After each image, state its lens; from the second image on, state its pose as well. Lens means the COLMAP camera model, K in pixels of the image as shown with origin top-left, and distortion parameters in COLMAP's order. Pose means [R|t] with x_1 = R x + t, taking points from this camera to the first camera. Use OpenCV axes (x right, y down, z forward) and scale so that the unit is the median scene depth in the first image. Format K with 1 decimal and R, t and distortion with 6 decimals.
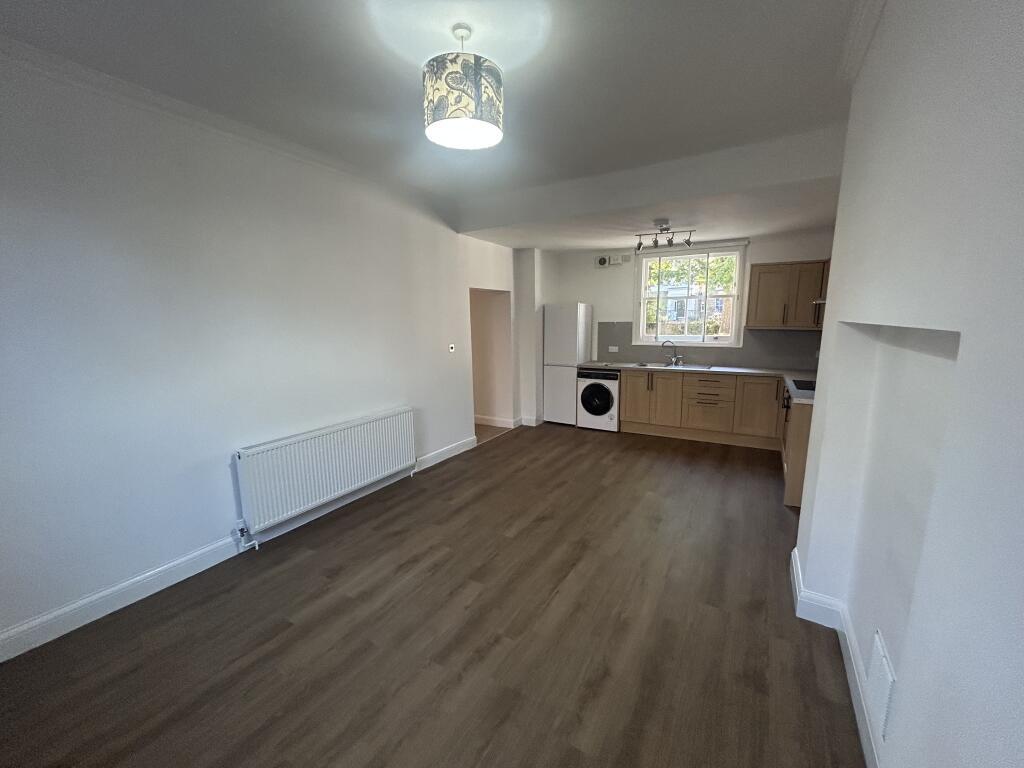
lens RADIAL K [[410.6, 0, 512.0], [0, 410.6, 384.0], [0, 0, 1]] dist [0.000422, 0.000457]
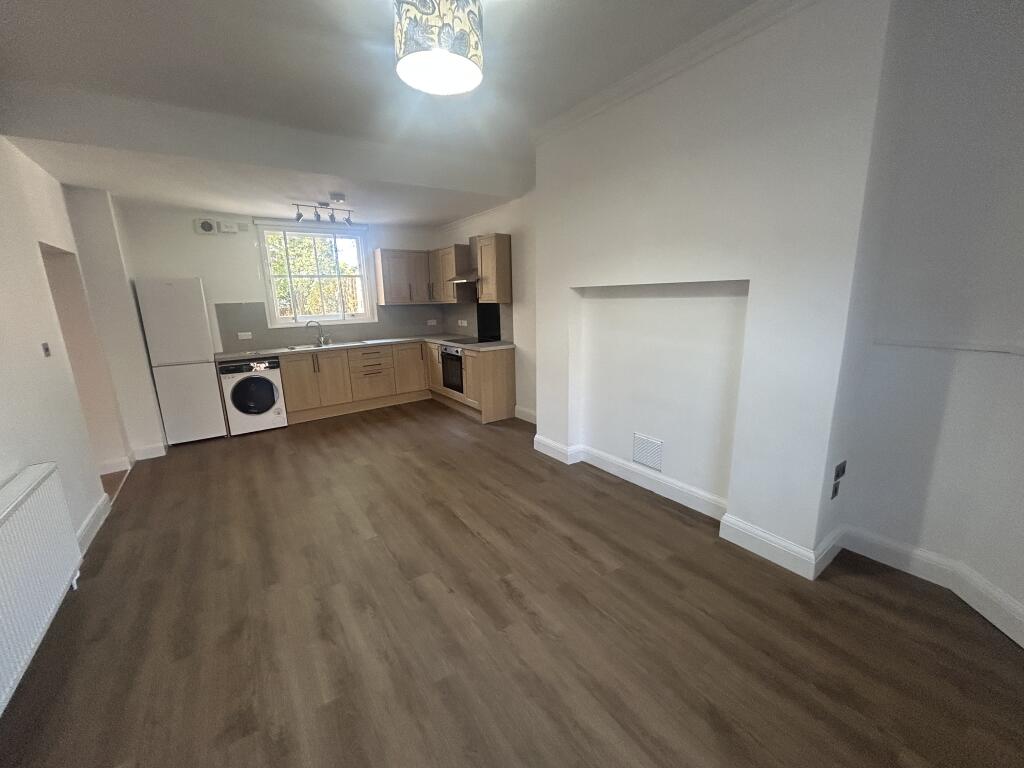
lens RADIAL K [[410.6, 0, 512.0], [0, 410.6, 384.0], [0, 0, 1]] dist [0.000422, 0.000457]
pose [[0.411003, -0.194000, 0.890753, -0.378187], [0.169842, 0.976282, 0.134261, -0.010671], [-0.895673, 0.096106, 0.434205, 0.198673]]
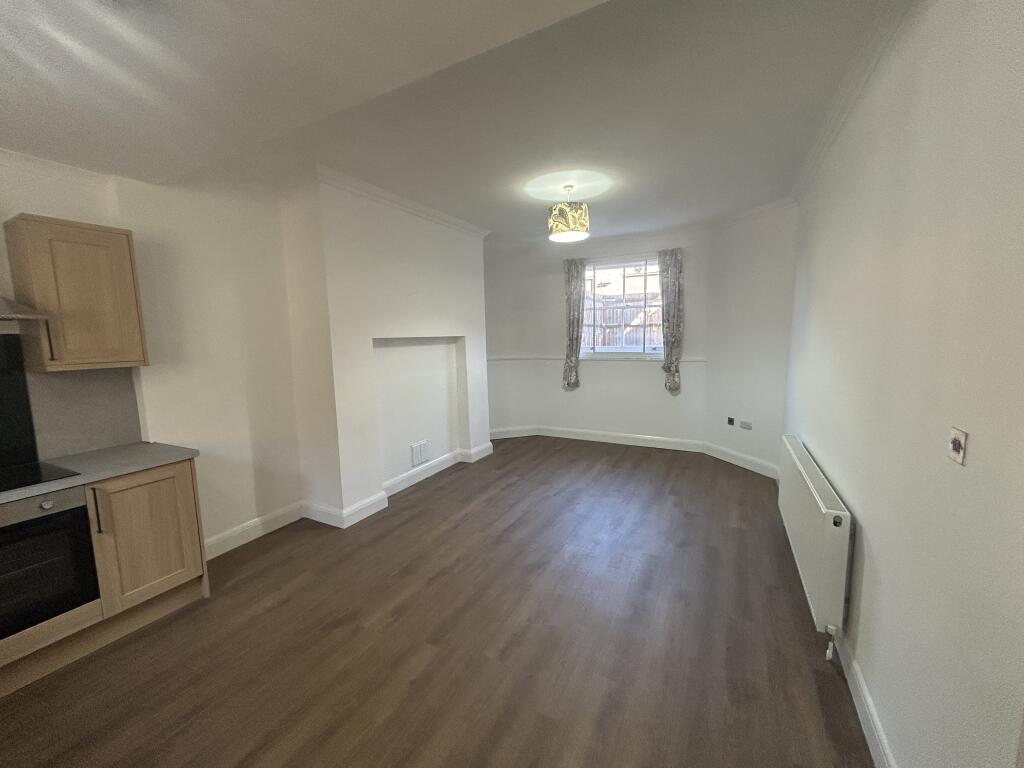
lens RADIAL K [[410.6, 0, 512.0], [0, 410.6, 384.0], [0, 0, 1]] dist [0.000422, 0.000457]
pose [[-0.997717, 0.038004, -0.055834, 0.110049], [0.020939, 0.959987, 0.279262, -0.185133], [0.064213, 0.277455, -0.958590, 1.156288]]
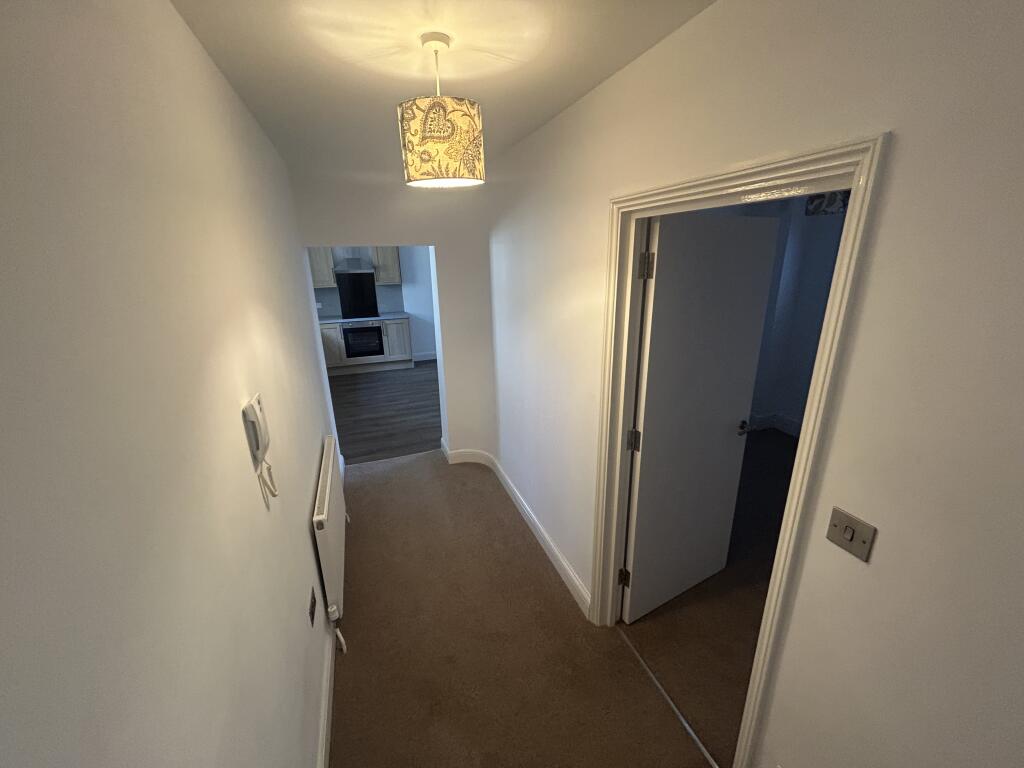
lens RADIAL K [[410.6, 0, 512.0], [0, 410.6, 384.0], [0, 0, 1]] dist [0.000422, 0.000457]
pose [[-0.776168, -0.162507, 0.609224, -0.714358], [0.130369, 0.903976, 0.407224, -0.295144], [-0.616901, 0.395498, -0.680452, 1.521906]]
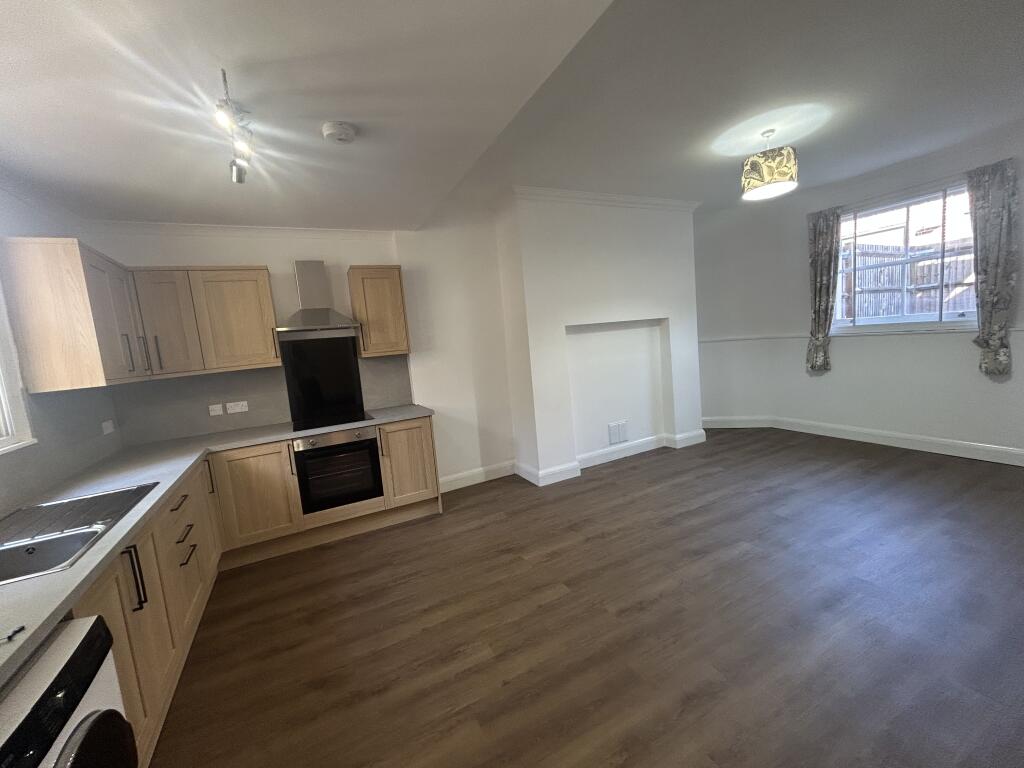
lens RADIAL K [[410.6, 0, 512.0], [0, 410.6, 384.0], [0, 0, 1]] dist [0.000422, 0.000457]
pose [[-0.847075, 0.022716, 0.530988, -0.035804], [0.177698, 0.953693, 0.242678, -0.172078], [-0.500887, 0.299922, -0.811886, 1.180293]]
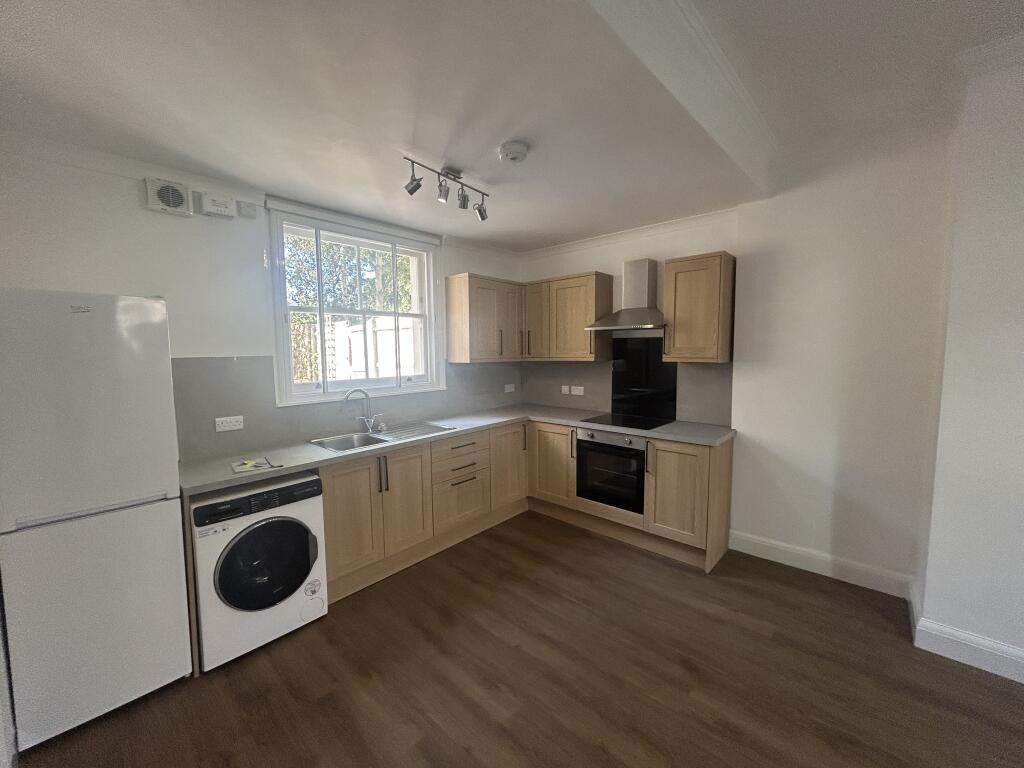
lens RADIAL K [[410.6, 0, 512.0], [0, 410.6, 384.0], [0, 0, 1]] dist [0.000422, 0.000457]
pose [[0.196371, -0.076464, 0.977544, -0.119178], [0.165783, 0.985191, 0.043759, -0.121128], [-0.966413, 0.153467, 0.206139, 0.815955]]
